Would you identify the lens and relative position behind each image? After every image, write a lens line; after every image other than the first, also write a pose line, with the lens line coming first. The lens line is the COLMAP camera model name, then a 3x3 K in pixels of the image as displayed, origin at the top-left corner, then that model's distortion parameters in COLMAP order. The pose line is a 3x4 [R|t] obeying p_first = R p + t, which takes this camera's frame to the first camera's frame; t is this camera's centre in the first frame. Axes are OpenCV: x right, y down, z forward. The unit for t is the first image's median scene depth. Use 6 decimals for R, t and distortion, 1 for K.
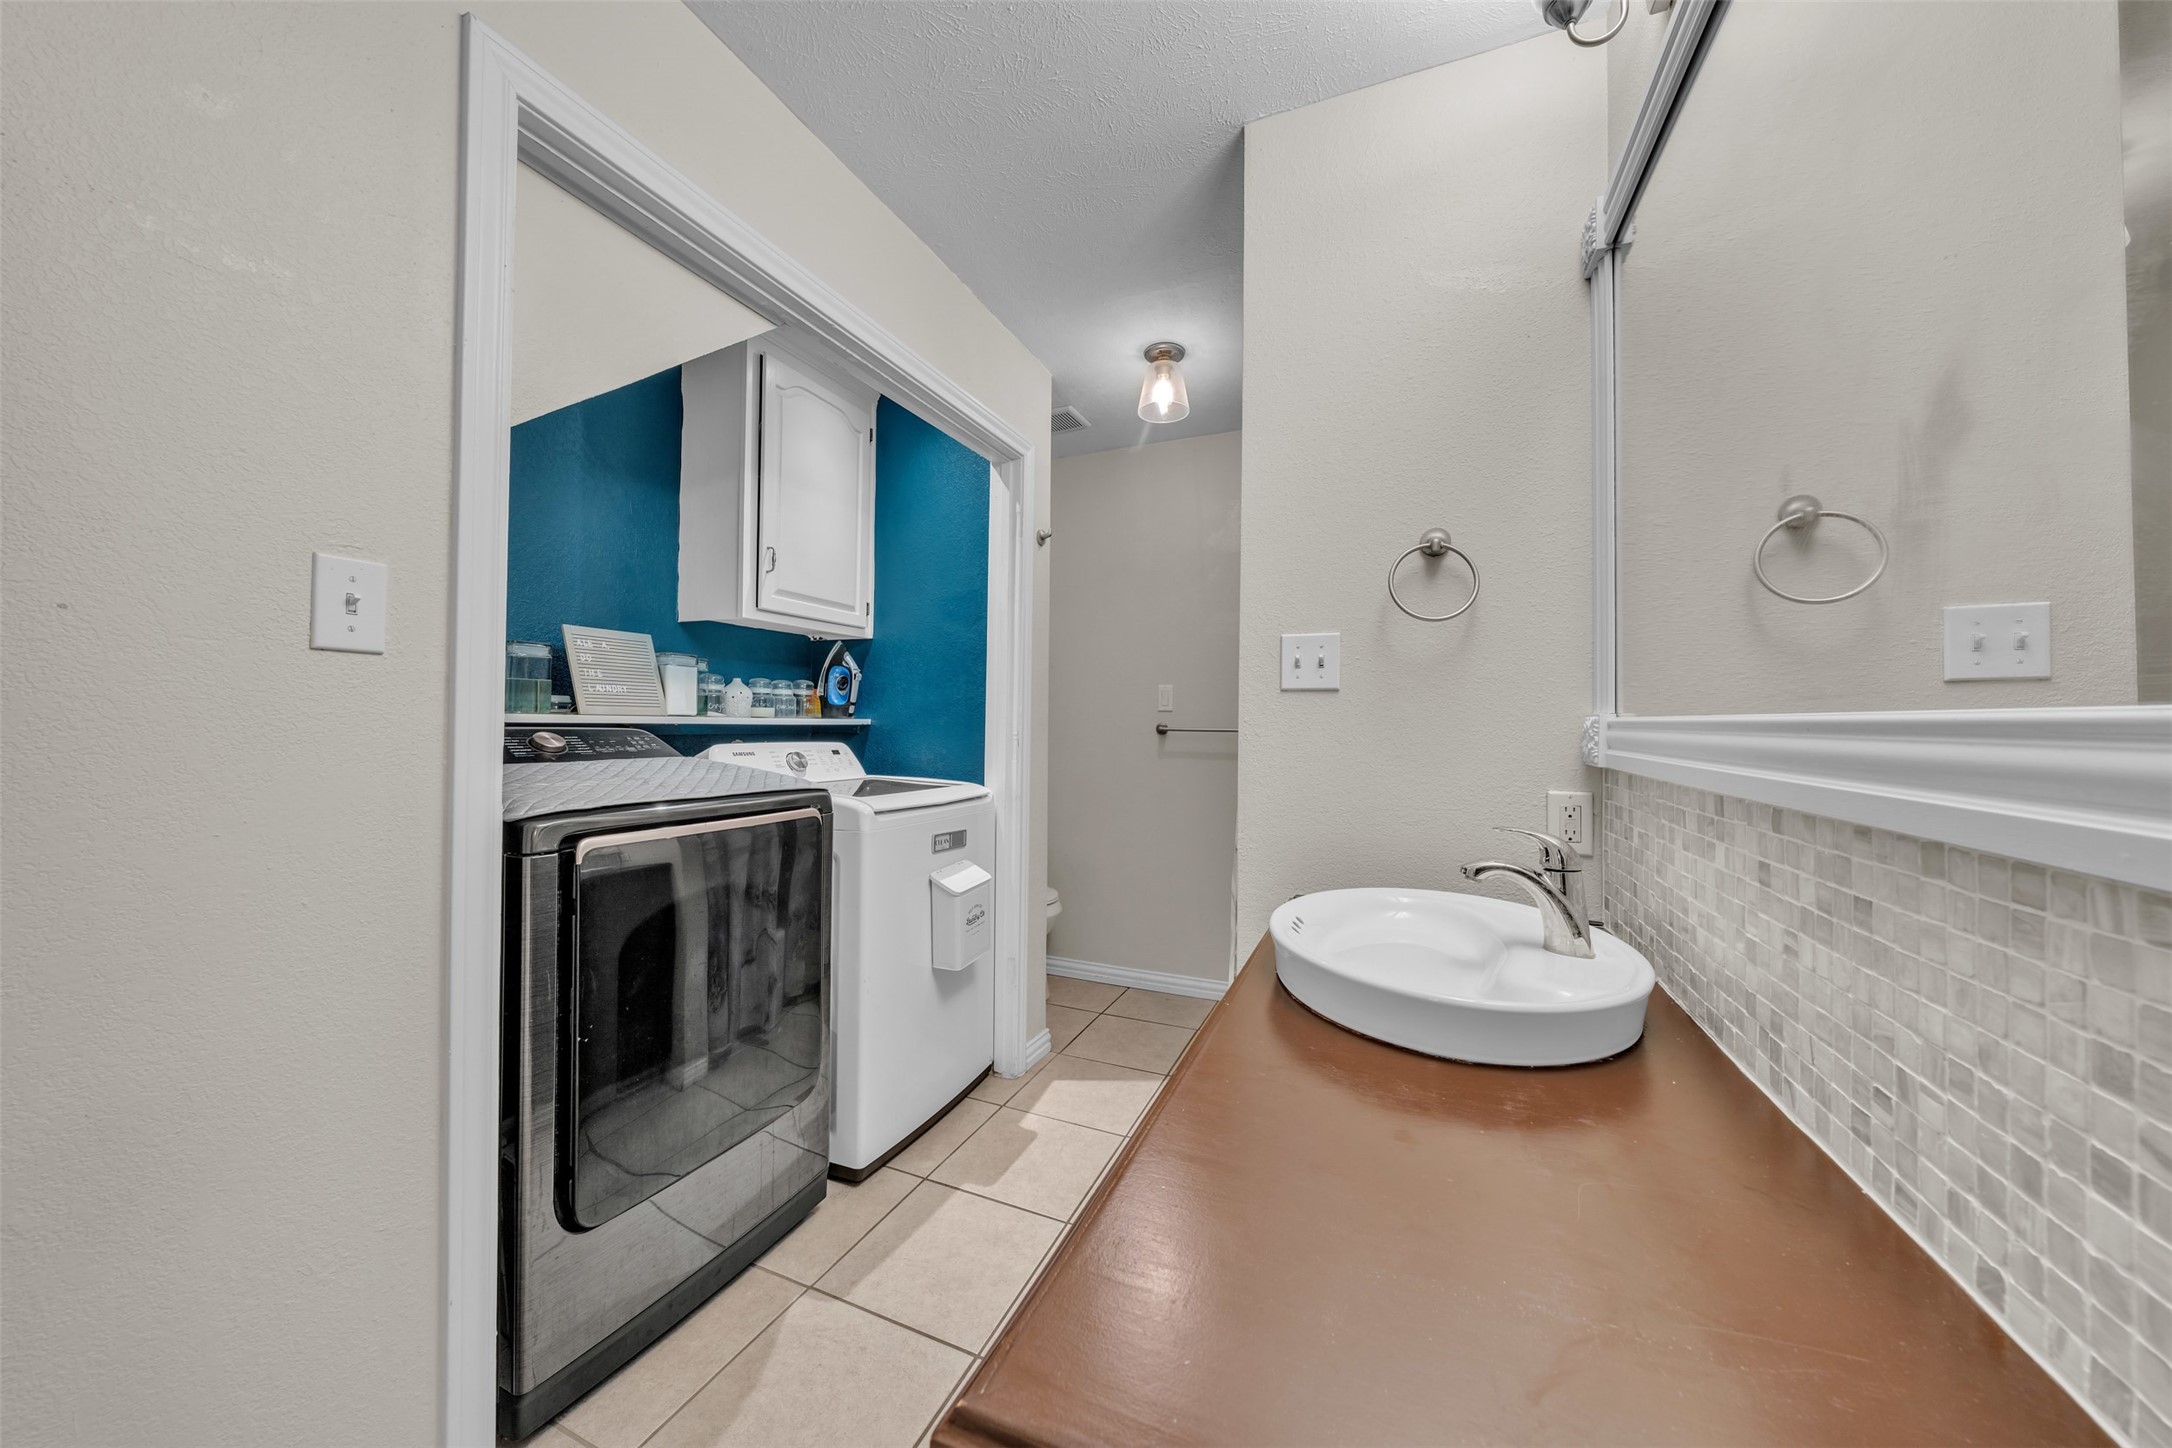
lens RADIAL K [[744.7, 0, 1087.8], [0, 744.7, 715.8], [0, 0, 1]] dist [-0.000351, -0.000119]
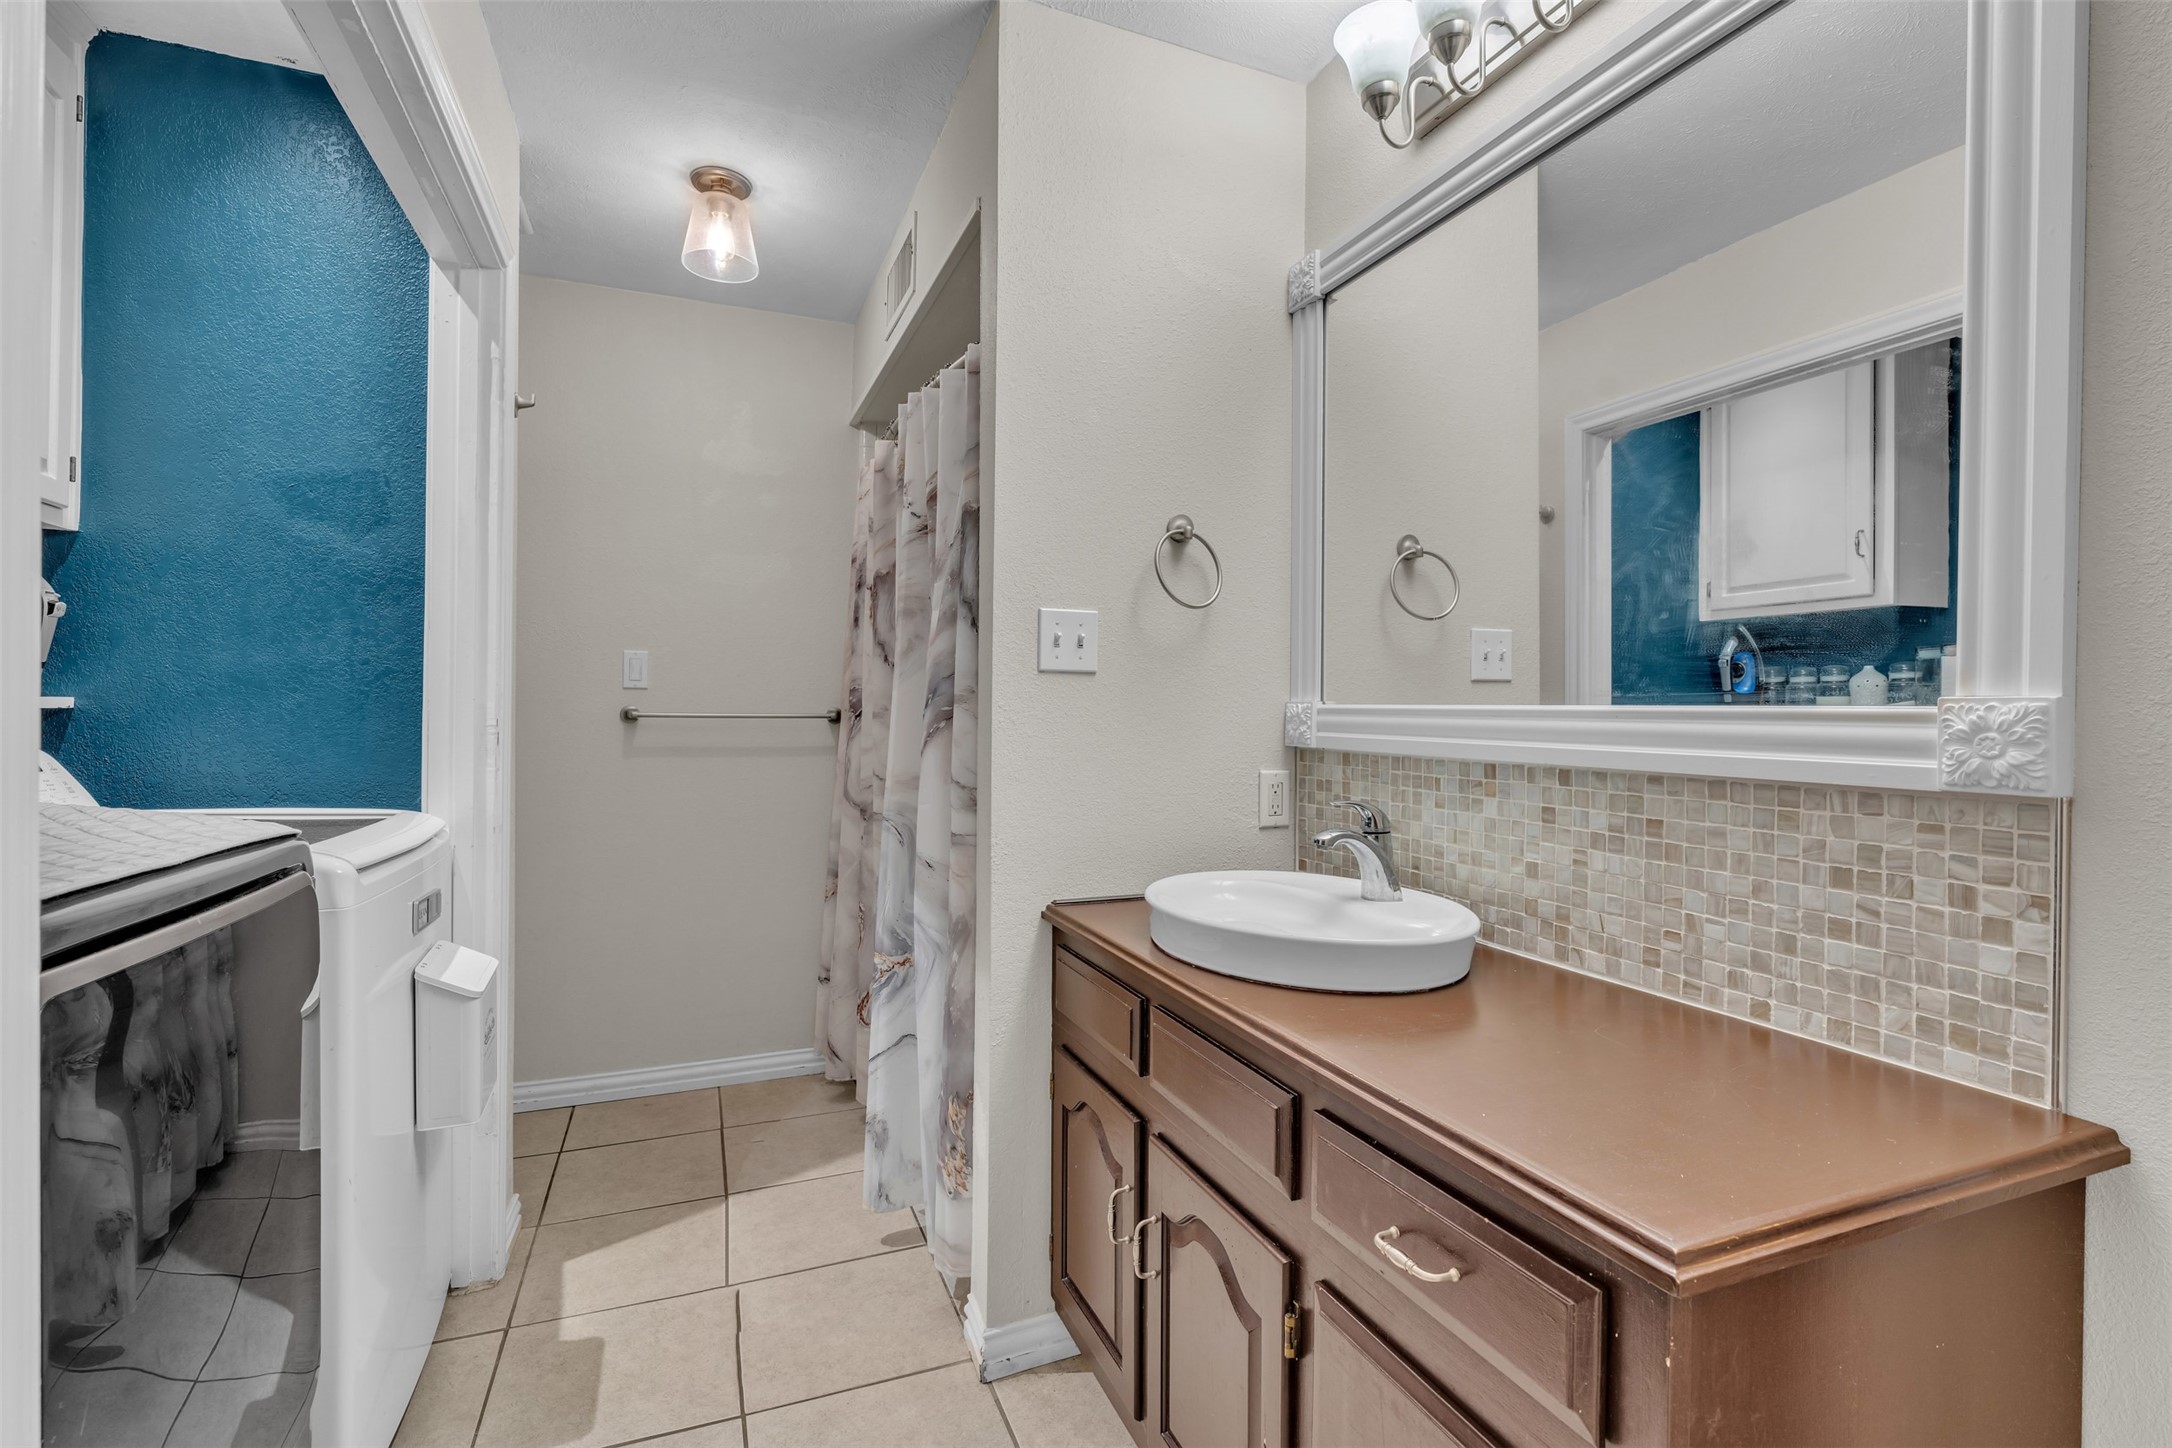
lens RADIAL K [[985.8, 0, 1090.6], [0, 985.8, 711.3], [0, 0, 1]] dist [-0.000704, 0.000223]
pose [[0.703416, -0.000941, 0.710778, -0.638719], [-0.010944, 0.999866, 0.012154, -0.002125], [-0.710694, -0.016328, 0.703311, 0.168306]]
